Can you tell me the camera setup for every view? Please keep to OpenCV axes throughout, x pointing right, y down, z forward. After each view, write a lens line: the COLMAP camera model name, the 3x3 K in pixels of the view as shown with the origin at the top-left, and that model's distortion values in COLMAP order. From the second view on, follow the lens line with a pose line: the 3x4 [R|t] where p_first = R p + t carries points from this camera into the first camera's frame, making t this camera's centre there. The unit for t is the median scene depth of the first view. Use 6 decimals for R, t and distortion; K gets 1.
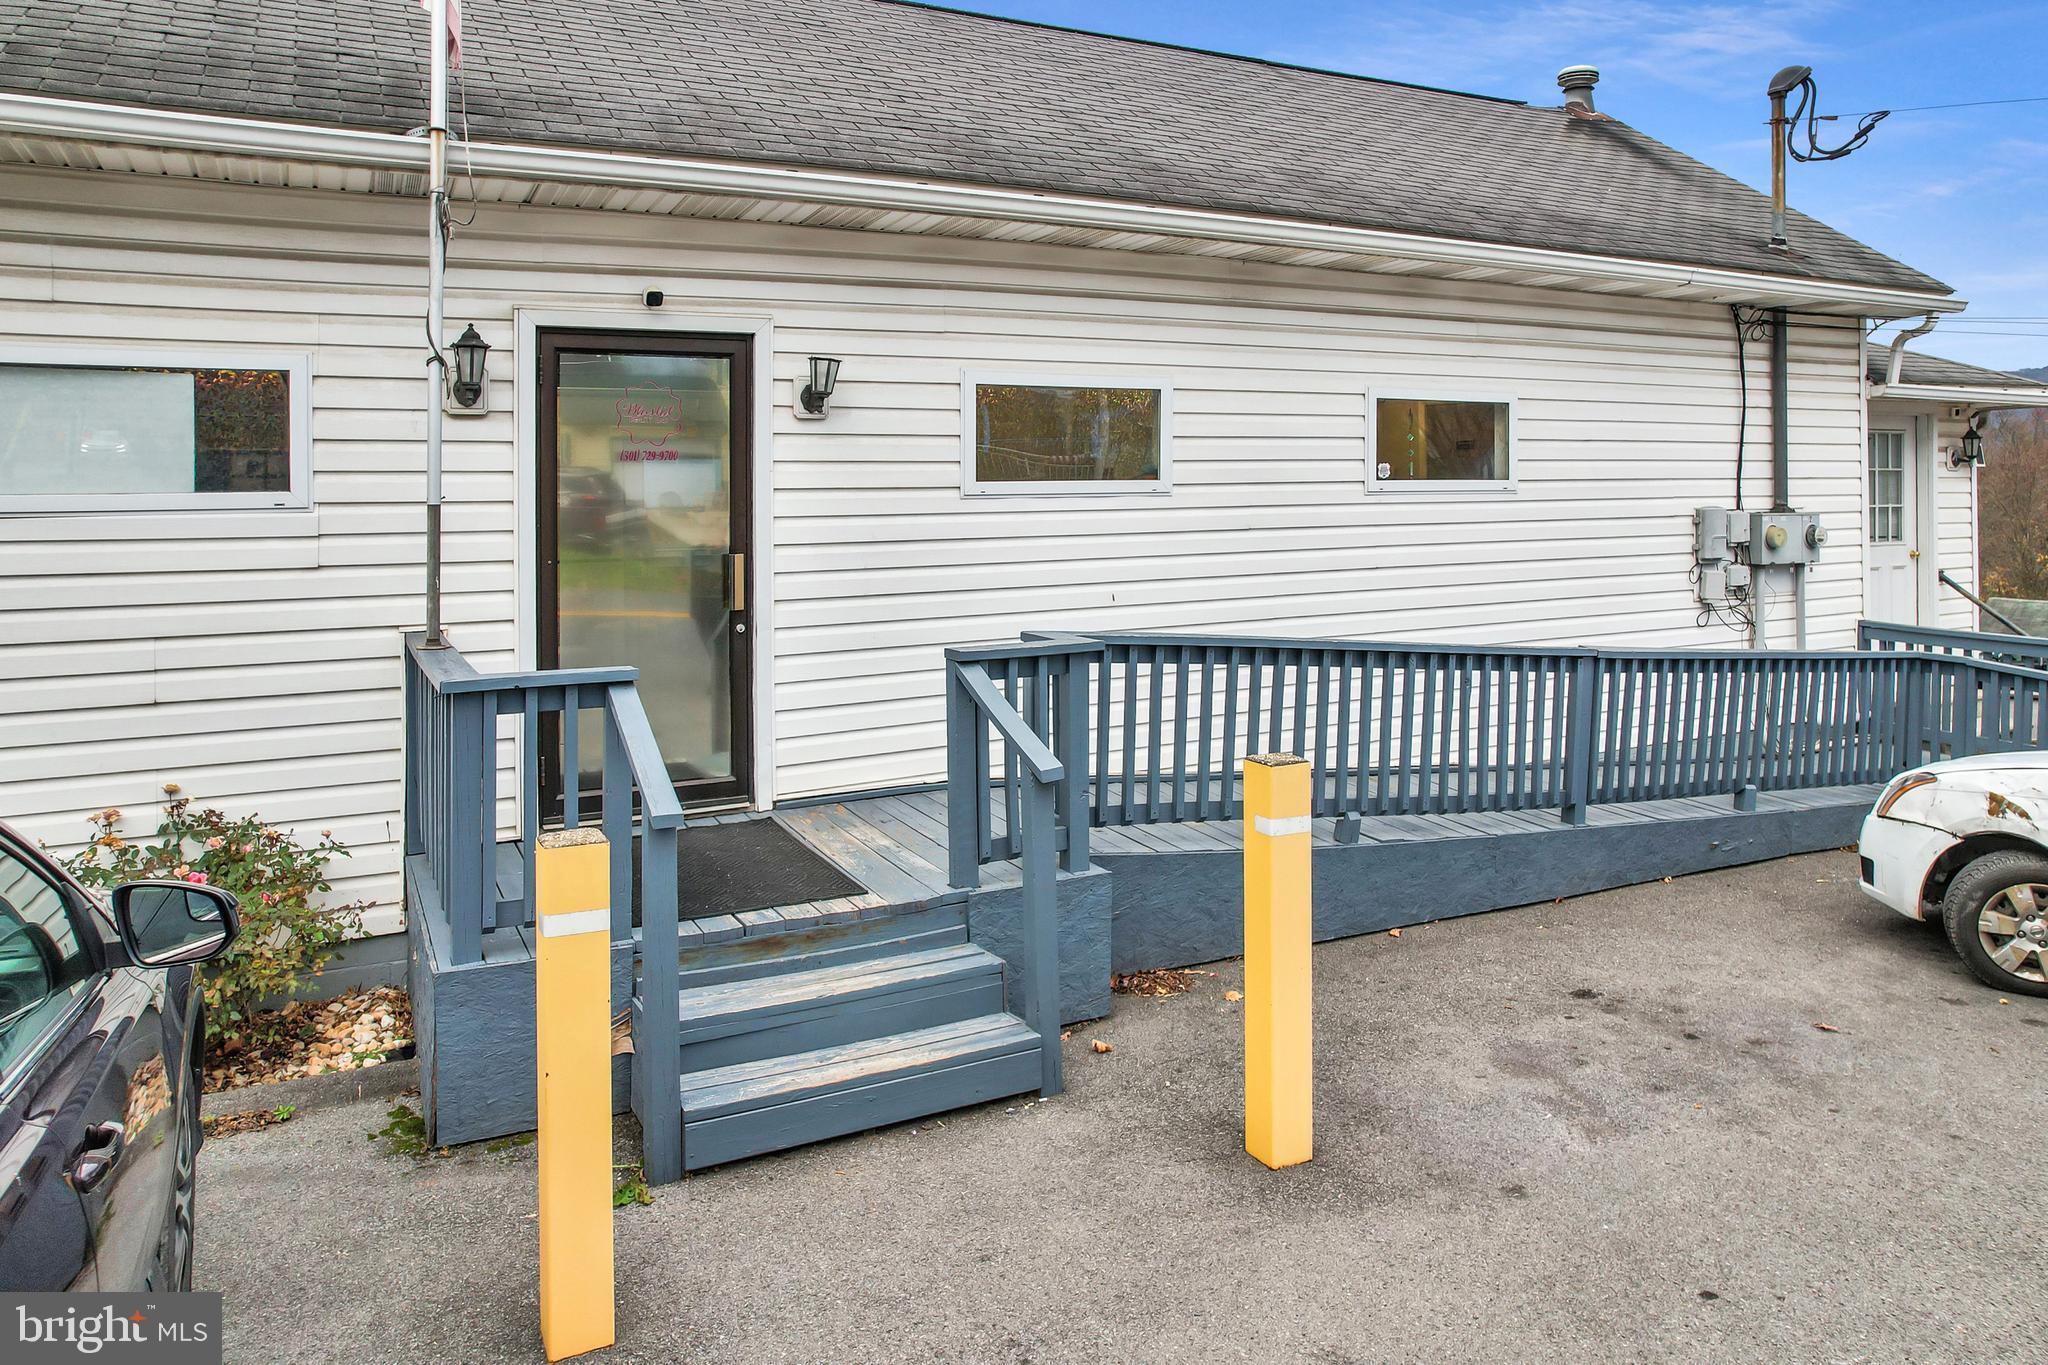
lens RADIAL K [[1343.3, 0, 992.9], [0, 1343.3, 633.1], [0, 0, 1]] dist [-0.055282, 0.055008]
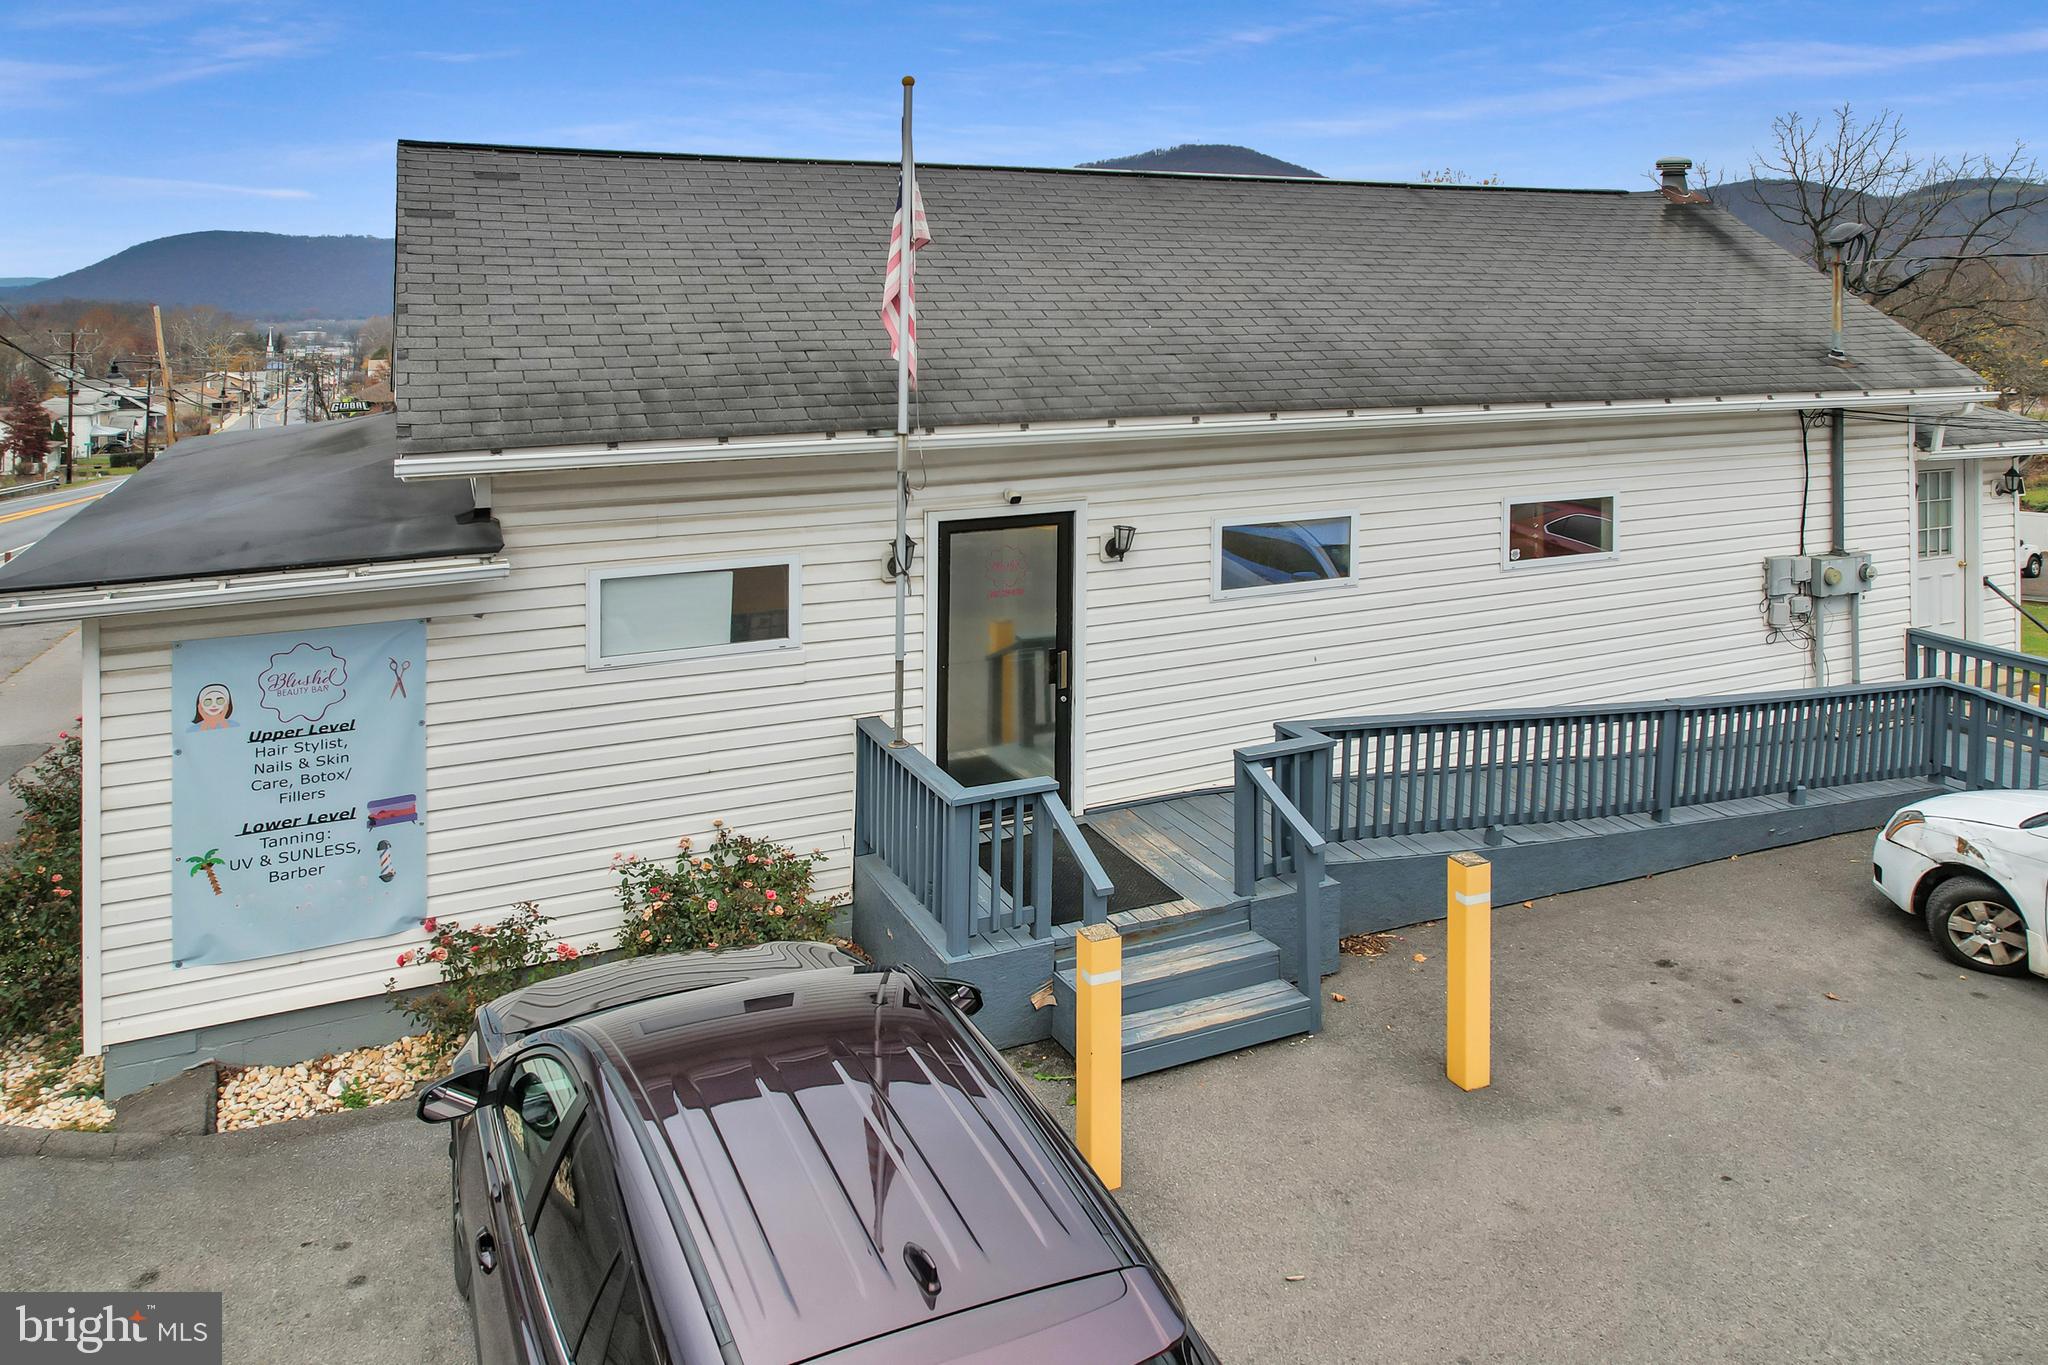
lens RADIAL K [[1178.8, 0, 981.7], [0, 1178.8, 626.9], [0, 0, 1]] dist [-0.036941, 0.025989]
pose [[0.991791, -0.027262, -0.124928, -0.133694], [0.036728, 0.996574, 0.074102, -0.214301], [0.122479, -0.078082, 0.989395, -0.338355]]
